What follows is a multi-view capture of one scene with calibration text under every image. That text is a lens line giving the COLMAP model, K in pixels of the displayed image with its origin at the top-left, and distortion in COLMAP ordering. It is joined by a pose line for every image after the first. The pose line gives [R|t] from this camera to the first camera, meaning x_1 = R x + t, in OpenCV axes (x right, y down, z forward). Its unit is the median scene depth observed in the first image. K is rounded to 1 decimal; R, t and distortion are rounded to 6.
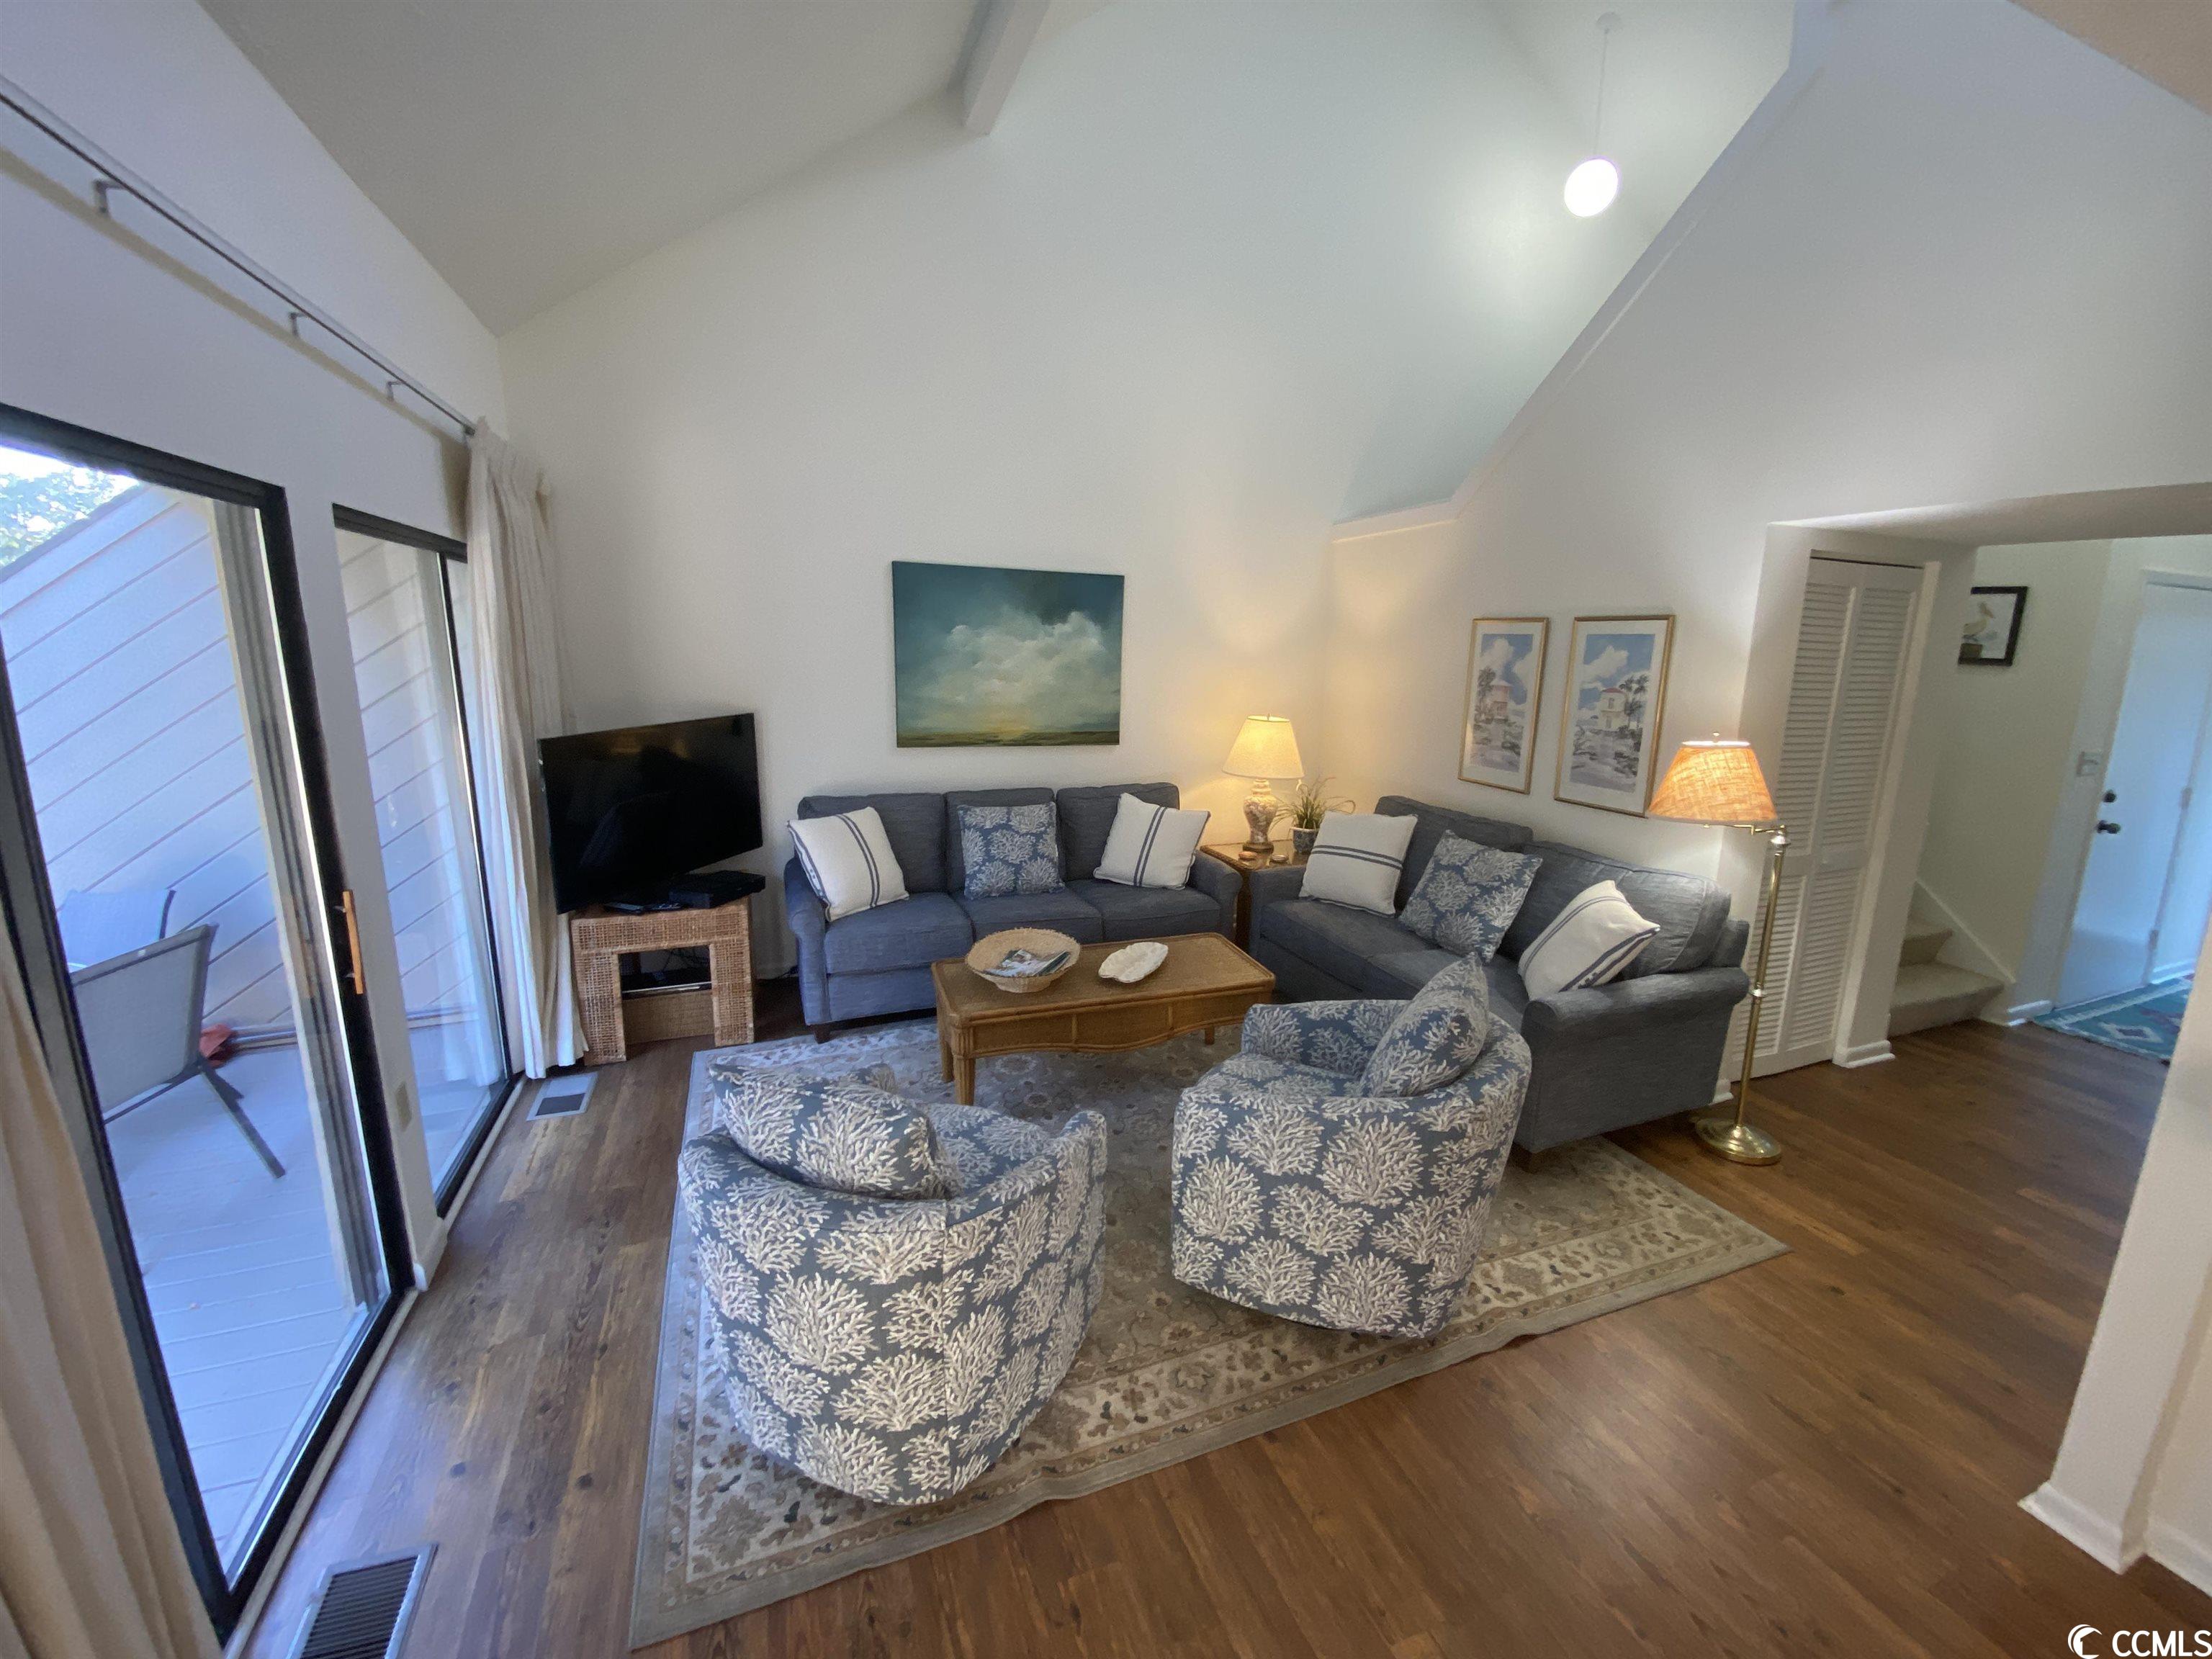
lens RADIAL K [[896.8, 0, 1107.6], [0, 896.8, 823.6], [0, 0, 1]] dist [0.023655, -0.024025]
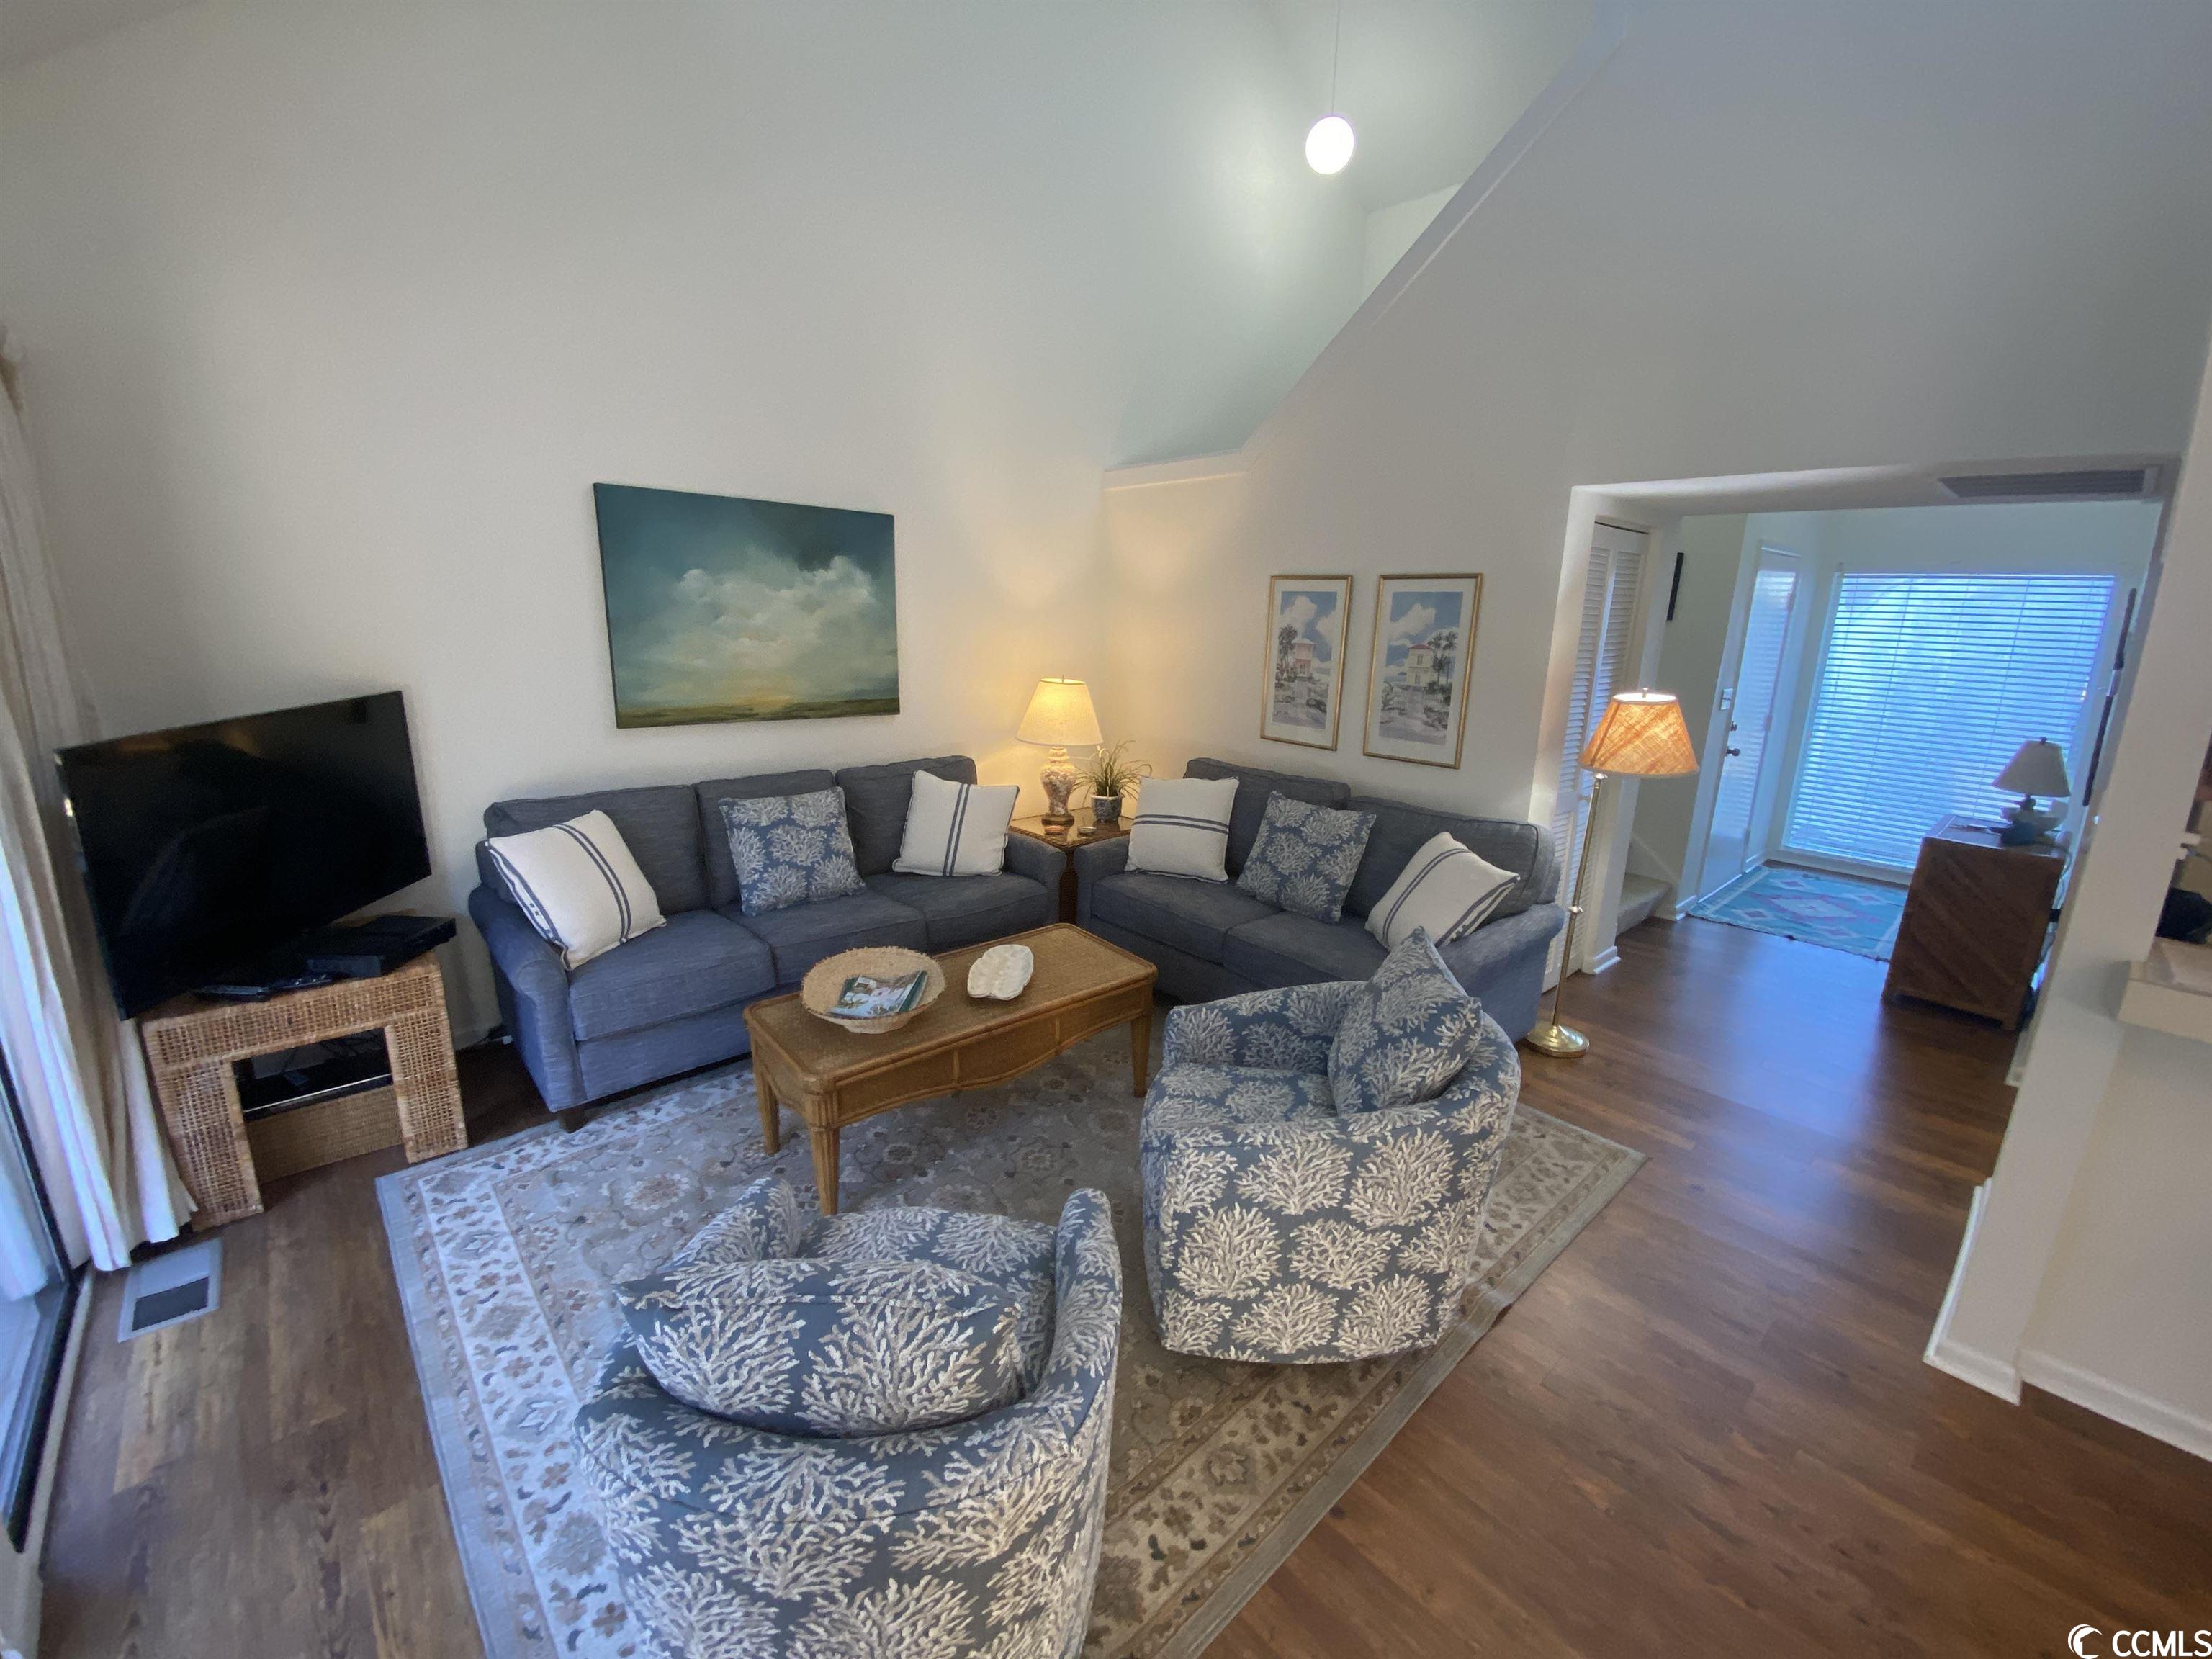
lens RADIAL K [[903.8, 0, 1117.1], [0, 903.8, 821.6], [0, 0, 1]] dist [0.017793, -0.024908]
pose [[0.931410, -0.078686, 0.355363, -0.147760], [0.062391, 0.996417, 0.057103, -0.028767], [-0.358583, -0.031015, 0.932982, 0.145795]]
